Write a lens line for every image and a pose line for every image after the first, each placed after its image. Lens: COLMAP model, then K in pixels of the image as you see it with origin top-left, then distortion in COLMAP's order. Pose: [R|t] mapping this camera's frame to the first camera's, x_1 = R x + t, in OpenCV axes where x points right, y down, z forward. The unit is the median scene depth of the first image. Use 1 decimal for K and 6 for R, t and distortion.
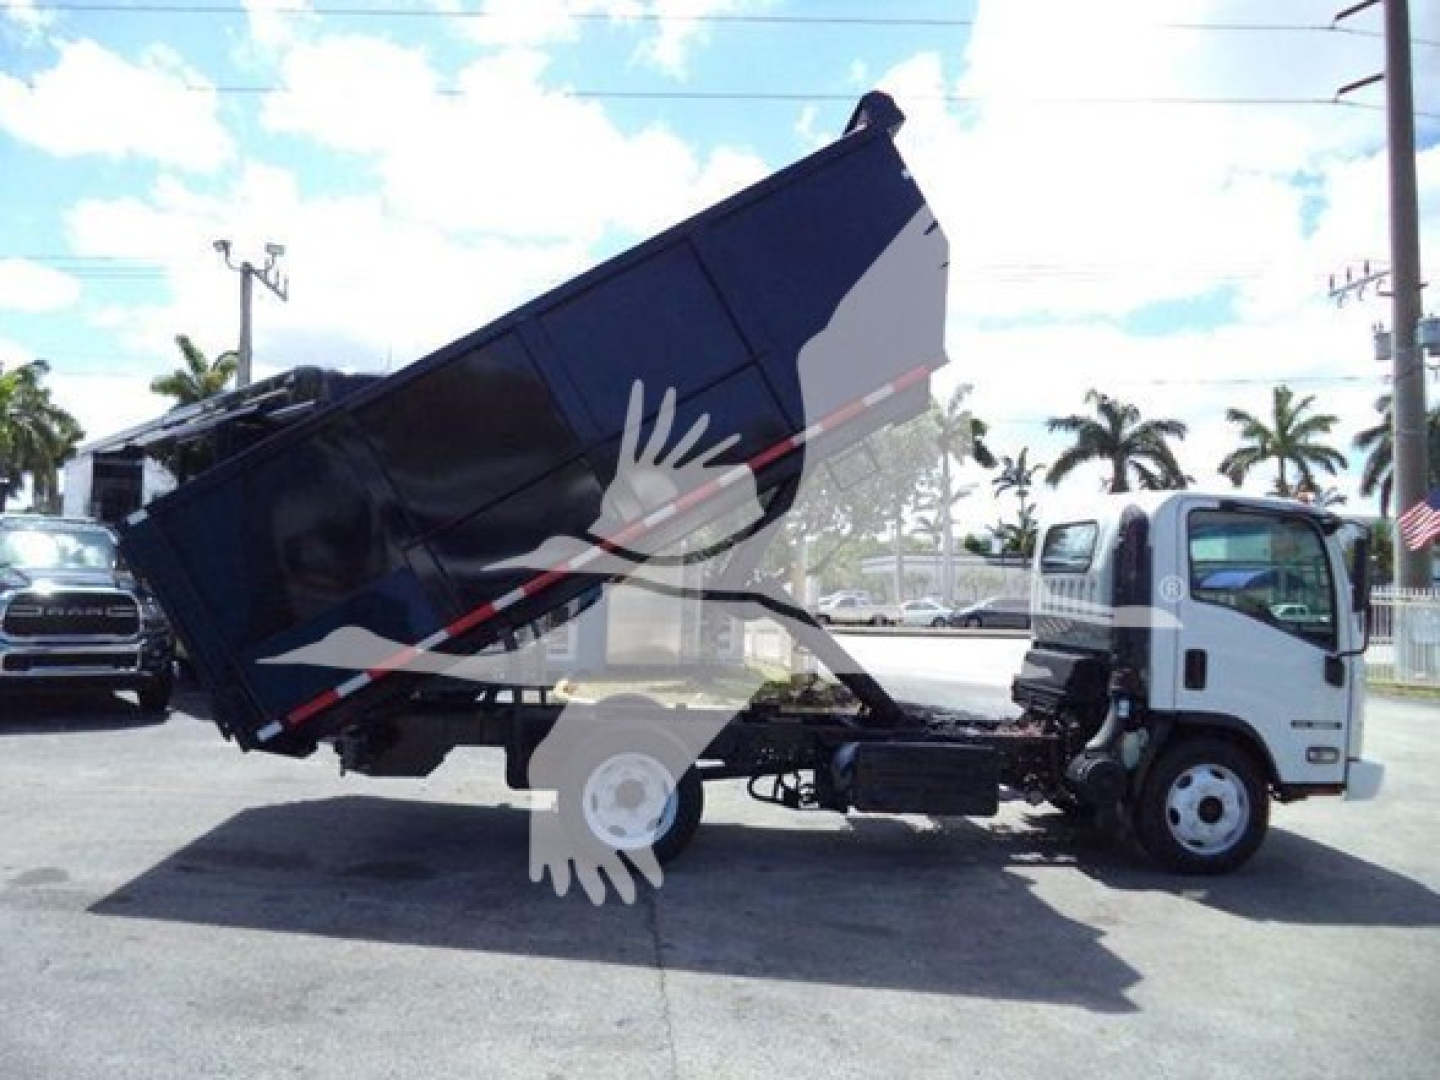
lens RADIAL K [[1115.9, 0, 720.0], [0, 1115.9, 540.0], [0, 0, 1]] dist [-0.049309, -0.001278]
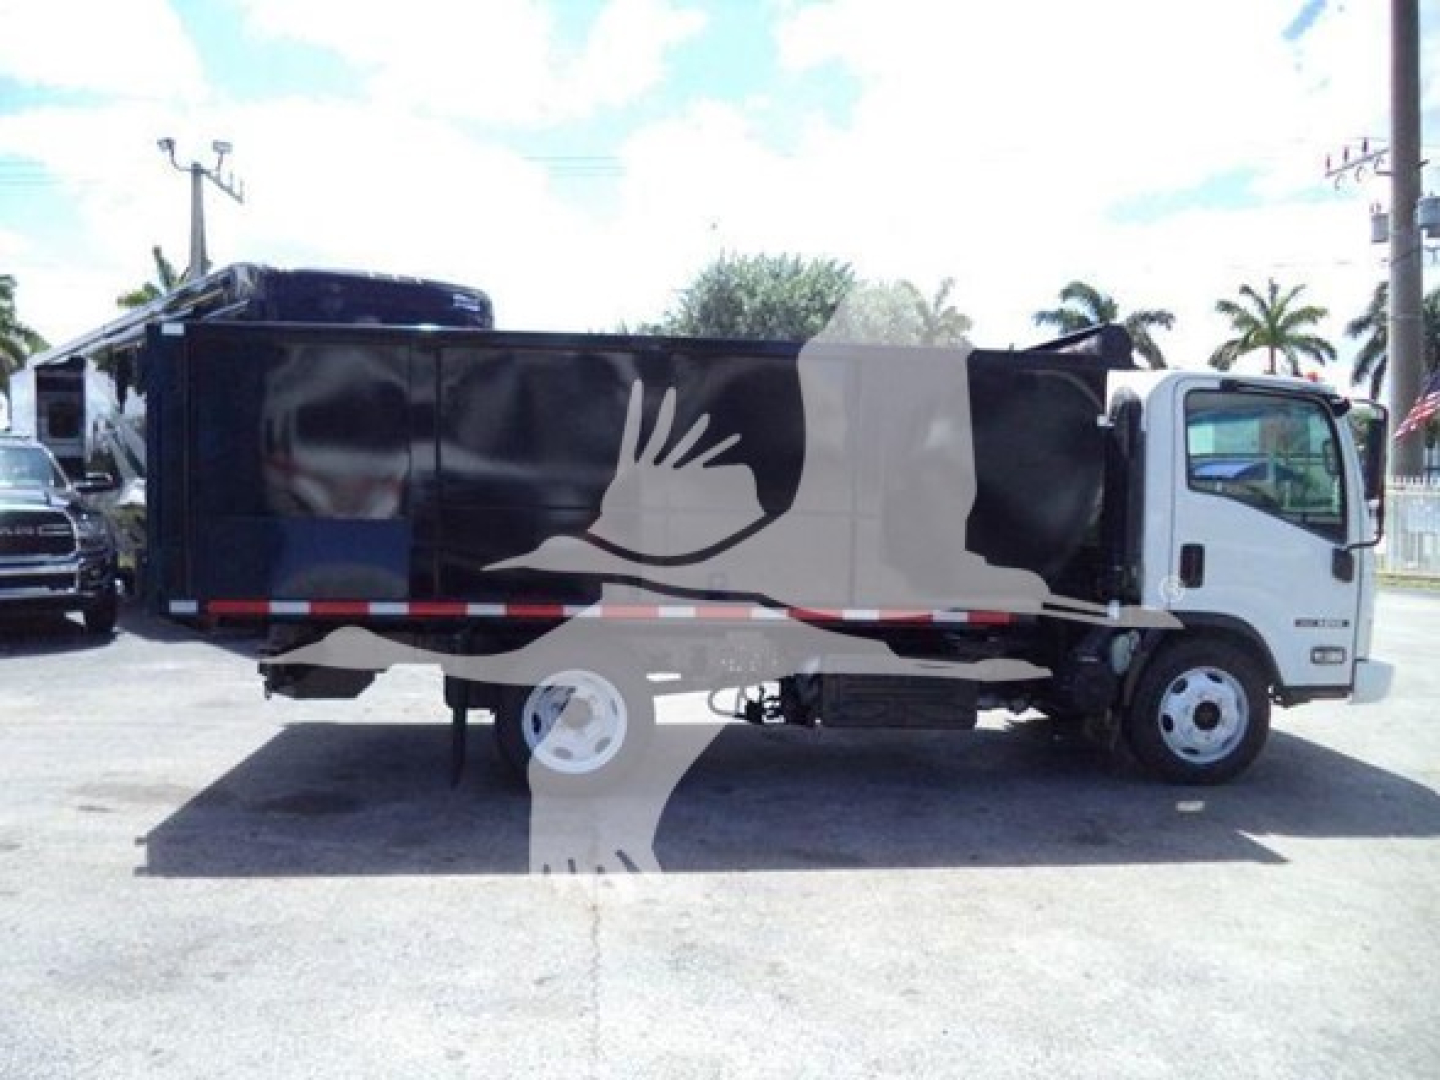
lens RADIAL K [[1083.1, 0, 720.0], [0, 1083.1, 540.0], [0, 0, 1]] dist [-0.046909, 0.000446]
pose [[0.999737, -0.022929, 0.000148, 0.040262], [0.022830, 0.995984, 0.086570, 0.010374], [-0.002132, -0.086544, 0.996246, 0.117587]]
